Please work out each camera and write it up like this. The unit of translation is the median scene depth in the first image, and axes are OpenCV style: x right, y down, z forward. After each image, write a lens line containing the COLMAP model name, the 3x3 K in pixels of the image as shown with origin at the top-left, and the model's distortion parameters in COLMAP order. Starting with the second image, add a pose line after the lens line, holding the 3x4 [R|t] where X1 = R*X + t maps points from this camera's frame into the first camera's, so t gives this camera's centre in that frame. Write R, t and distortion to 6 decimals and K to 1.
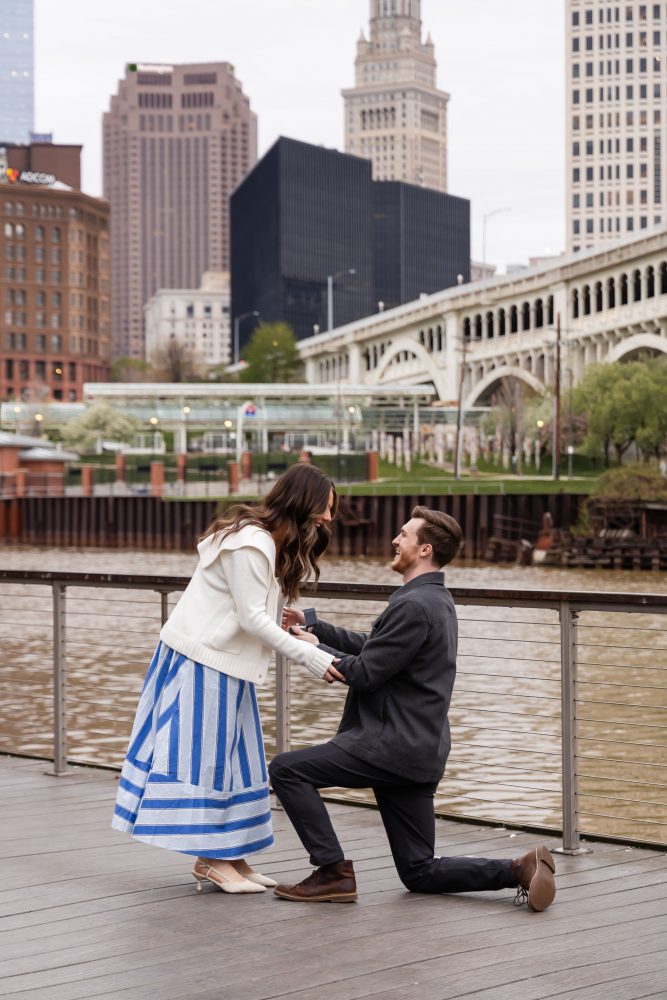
lens RADIAL K [[3804.1, 0, 348.6], [0, 3804.1, 501.2], [0, 0, 1]] dist [0.486344, -2.925898]
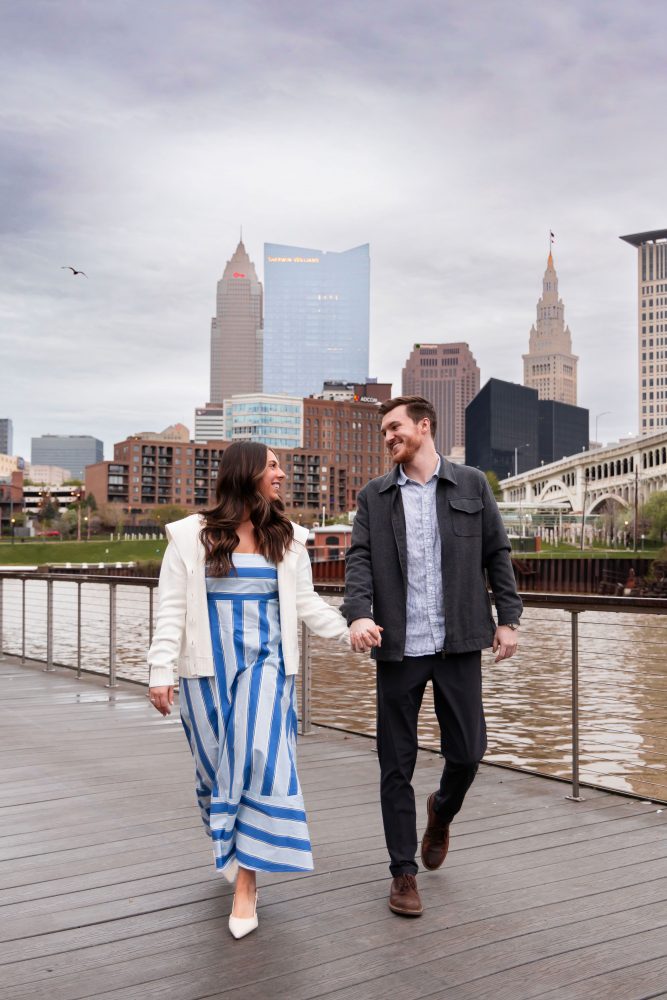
lens RADIAL K [[1379.4, 0, 319.6], [0, 1379.4, 511.7], [0, 0, 1]] dist [0.032399, 0.061753]
pose [[0.988721, 0.004493, -0.149704, 0.001640], [-0.011718, 0.998806, -0.047419, 0.008771], [0.149312, 0.048638, 0.987593, 0.286061]]
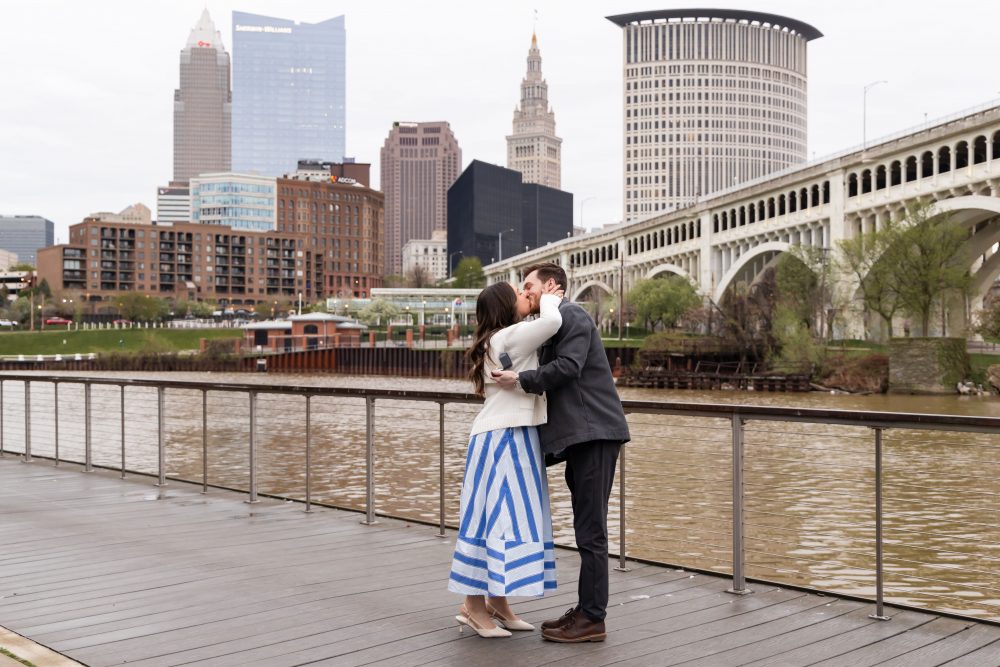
lens RADIAL K [[1596.0, 0, 493.8], [0, 1596.0, 336.6], [0, 0, 1]] dist [0.042682, 0.266550]
pose [[0.999848, 0.005029, 0.016692, -0.021141], [-0.004814, 0.999905, -0.012920, 0.003098], [-0.016756, 0.012838, 0.999777, 0.205839]]
